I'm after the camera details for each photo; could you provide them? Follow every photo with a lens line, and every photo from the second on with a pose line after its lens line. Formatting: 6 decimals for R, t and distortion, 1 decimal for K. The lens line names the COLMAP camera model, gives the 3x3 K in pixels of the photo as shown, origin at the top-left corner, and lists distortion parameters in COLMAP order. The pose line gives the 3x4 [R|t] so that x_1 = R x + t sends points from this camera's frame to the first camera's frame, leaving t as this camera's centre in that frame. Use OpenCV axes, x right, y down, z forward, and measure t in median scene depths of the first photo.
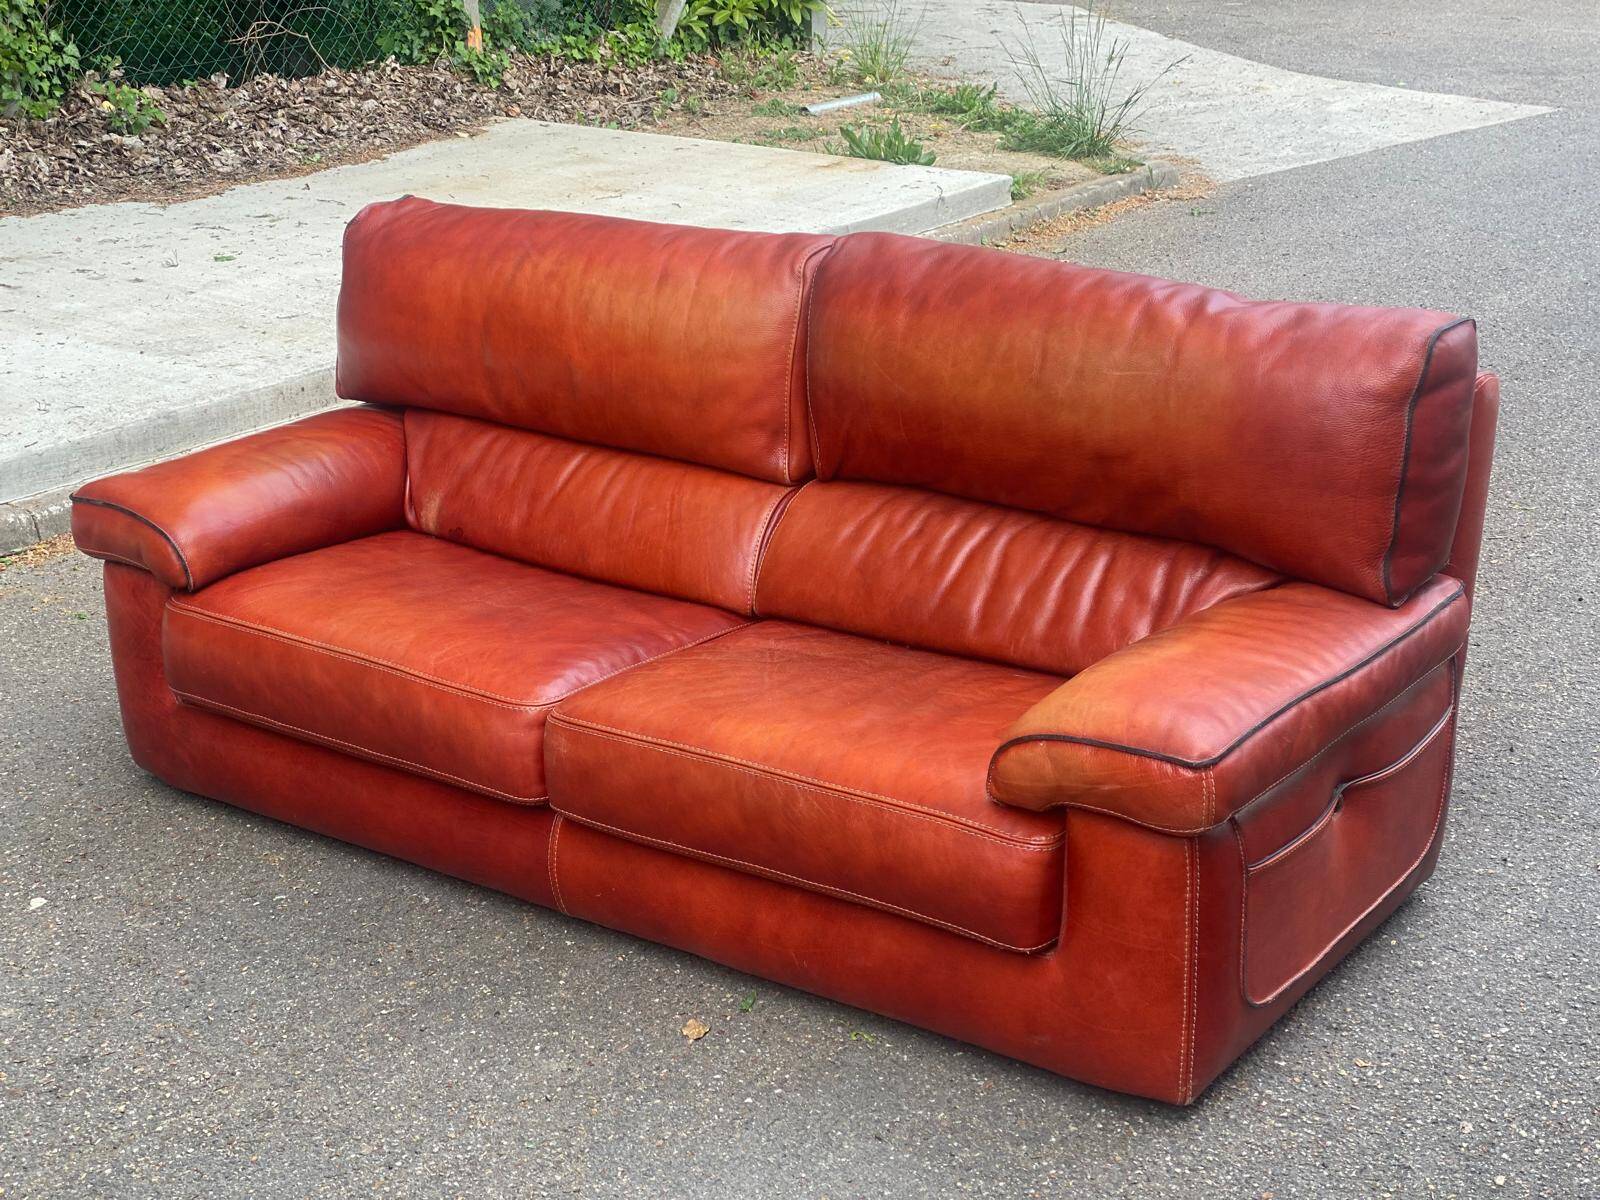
lens RADIAL K [[2381.9, 0, 835.7], [0, 2381.9, 602.3], [0, 0, 1]] dist [0.165755, -0.175593]
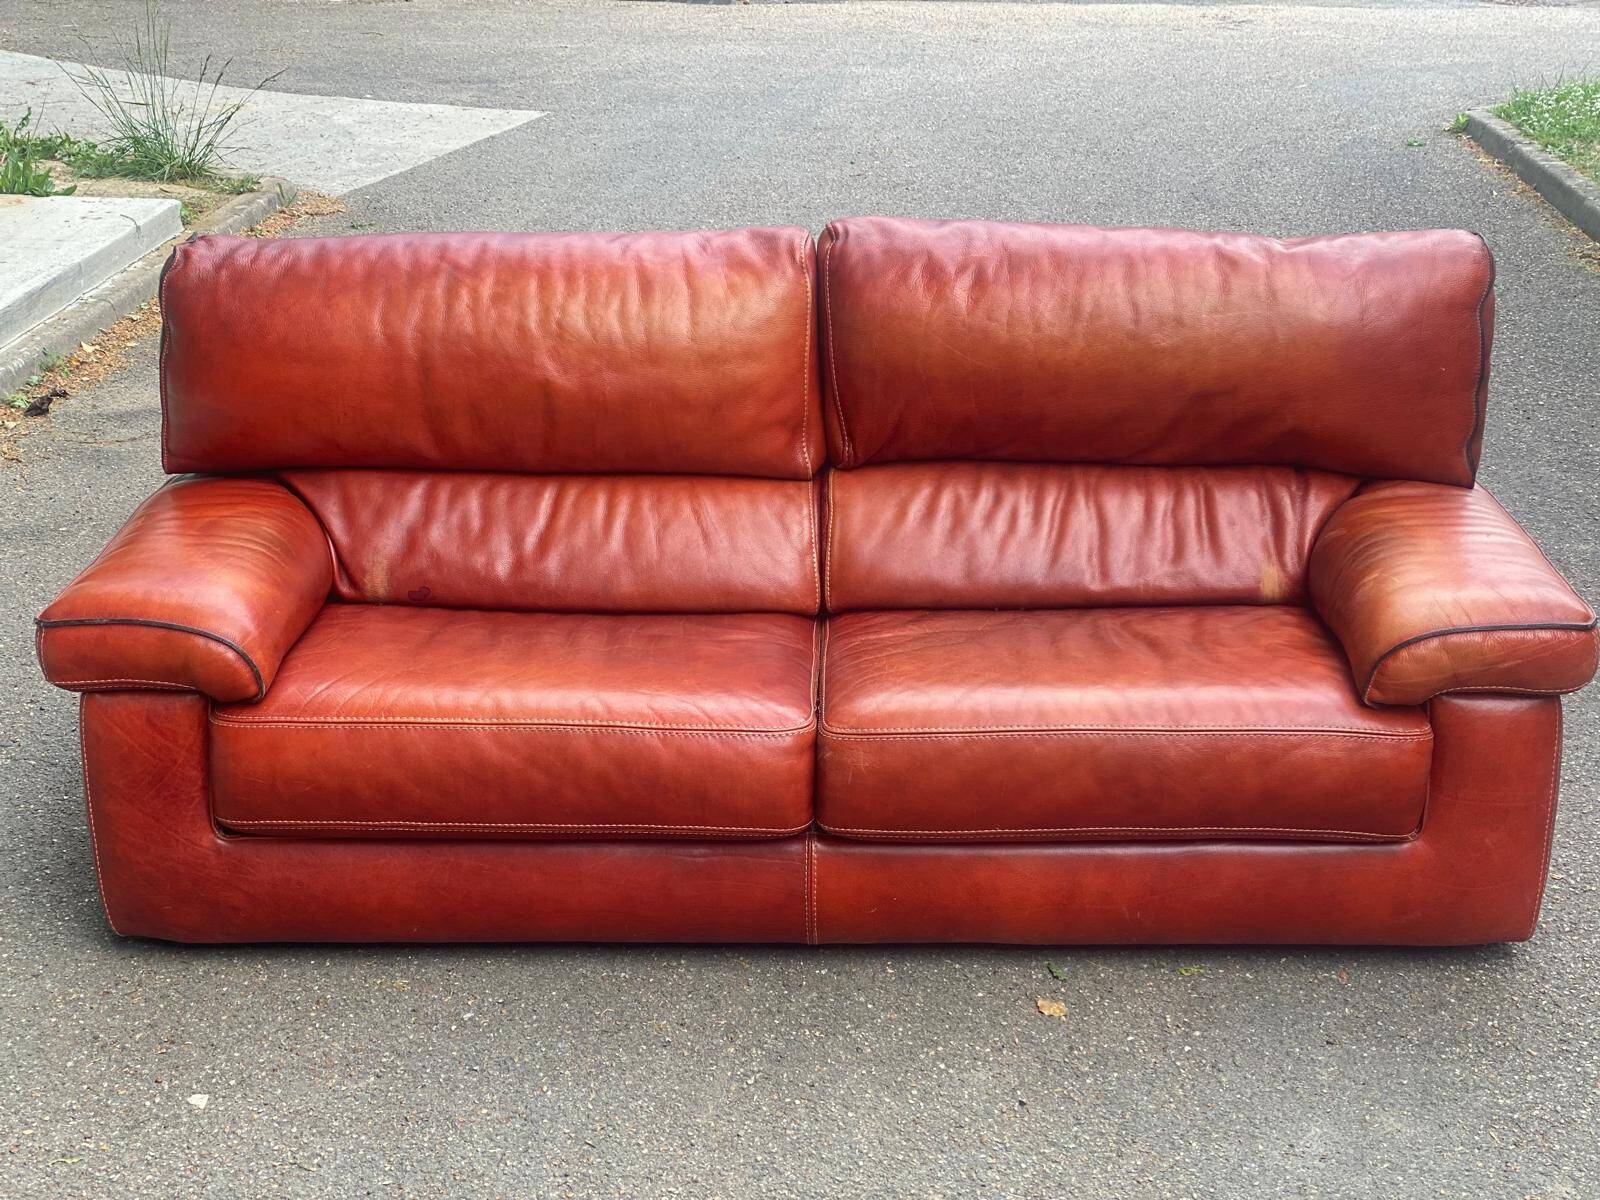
lens RADIAL K [[2351.9, 0, 825.3], [0, 2351.9, 605.4], [0, 0, 1]] dist [0.231199, -0.543218]
pose [[0.827015, -0.171141, 0.535497, -0.500567], [0.175192, 0.983561, 0.043775, -0.036098], [-0.534186, 0.057613, 0.843402, 0.160831]]
